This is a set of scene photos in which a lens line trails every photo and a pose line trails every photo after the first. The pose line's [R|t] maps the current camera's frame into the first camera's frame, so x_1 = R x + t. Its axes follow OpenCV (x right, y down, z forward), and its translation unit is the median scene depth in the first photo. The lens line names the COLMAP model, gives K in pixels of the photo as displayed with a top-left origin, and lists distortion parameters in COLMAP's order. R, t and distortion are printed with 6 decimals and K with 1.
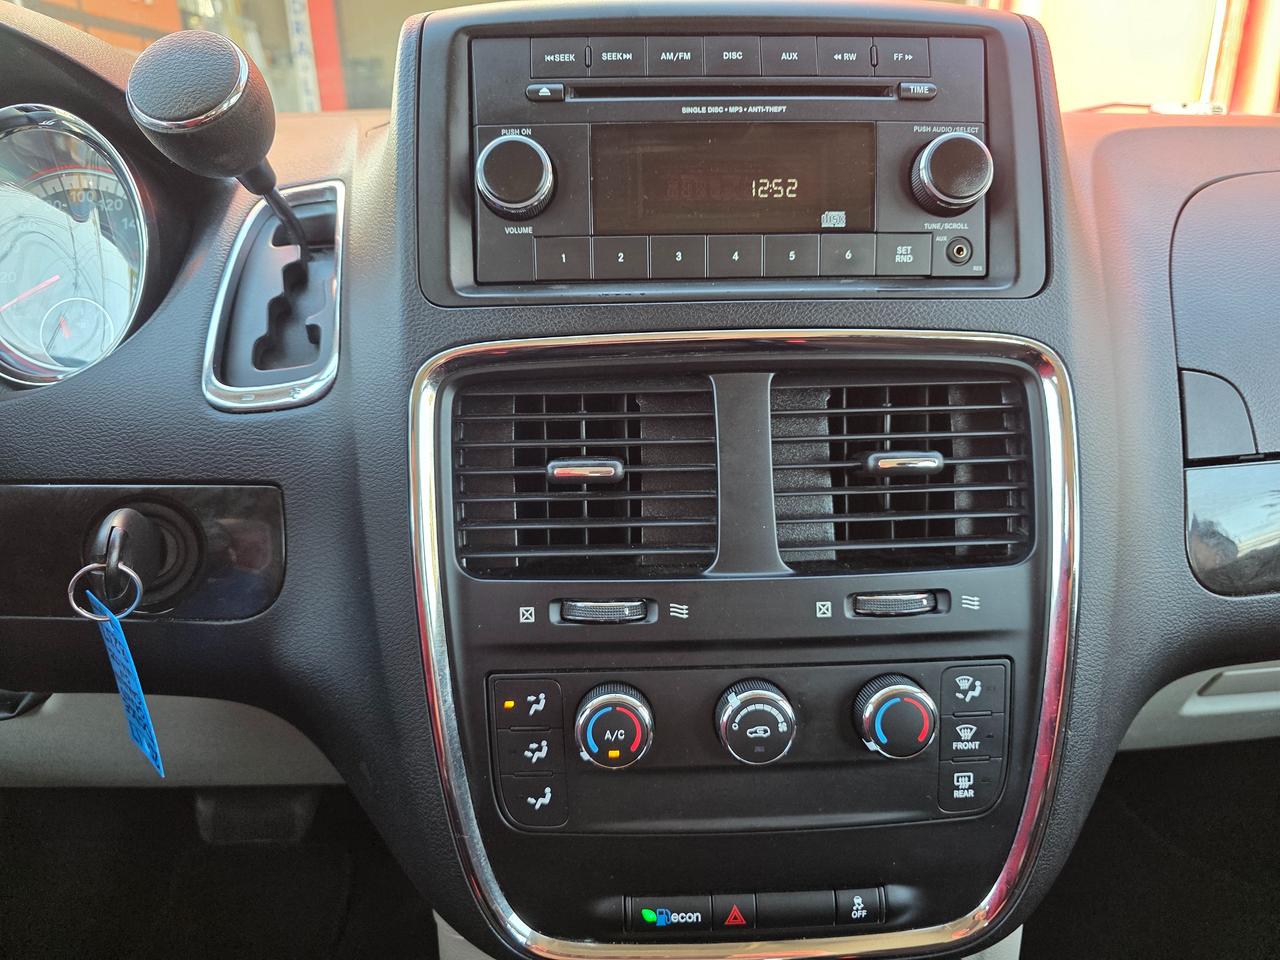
lens RADIAL K [[886.0, 0, 638.2], [0, 886.0, 475.4], [0, 0, 1]] dist [0.045150, -0.049290]
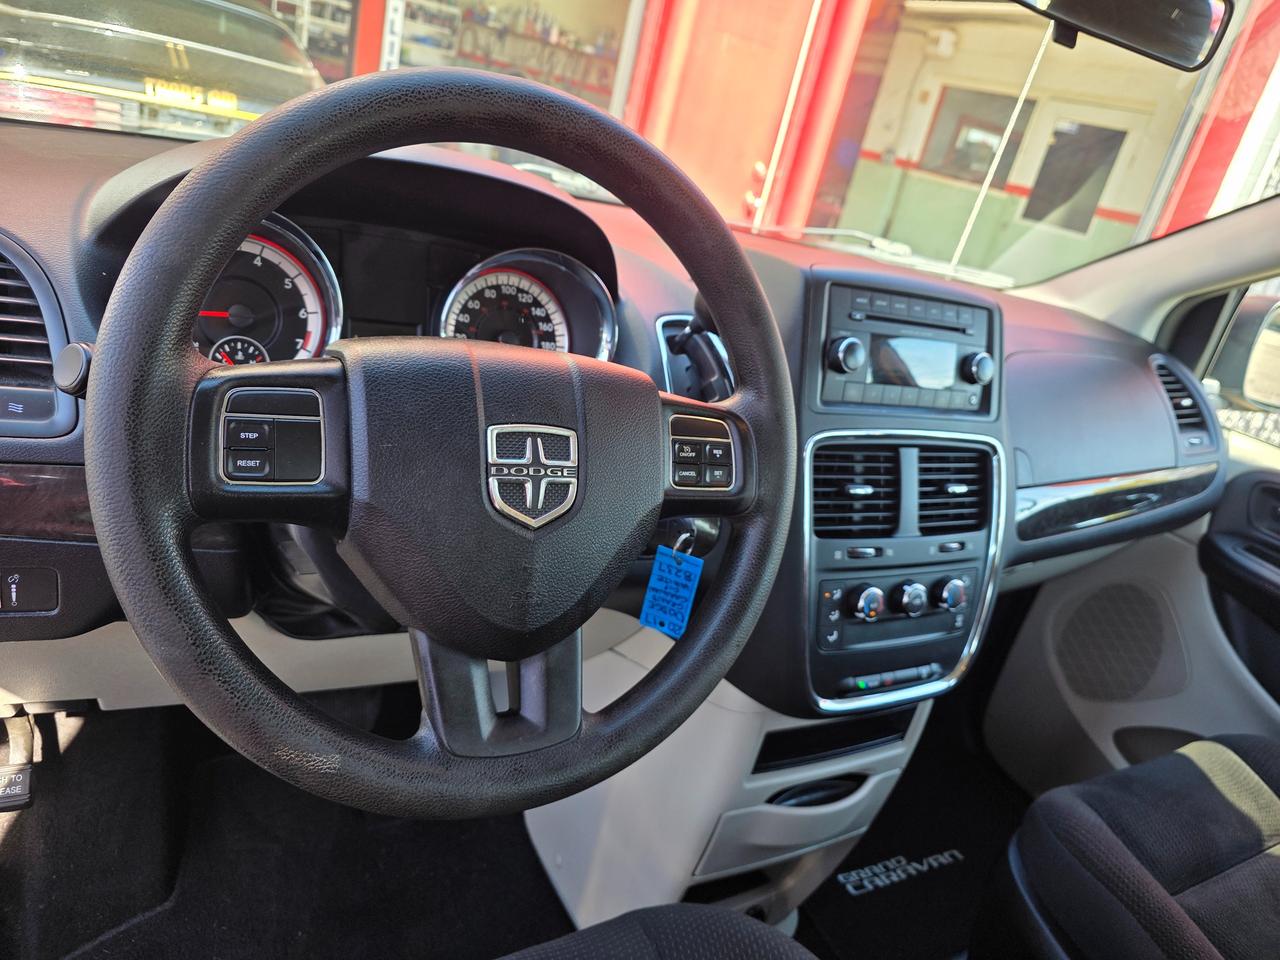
lens RADIAL K [[886.0, 0, 640.0], [0, 886.0, 482.2], [0, 0, 1]] dist [0.045150, -0.049290]
pose [[0.869627, 0.017514, 0.493399, -1.617138], [-0.058098, 0.996057, 0.067044, -0.141346], [-0.490279, -0.086969, 0.867216, -0.654082]]
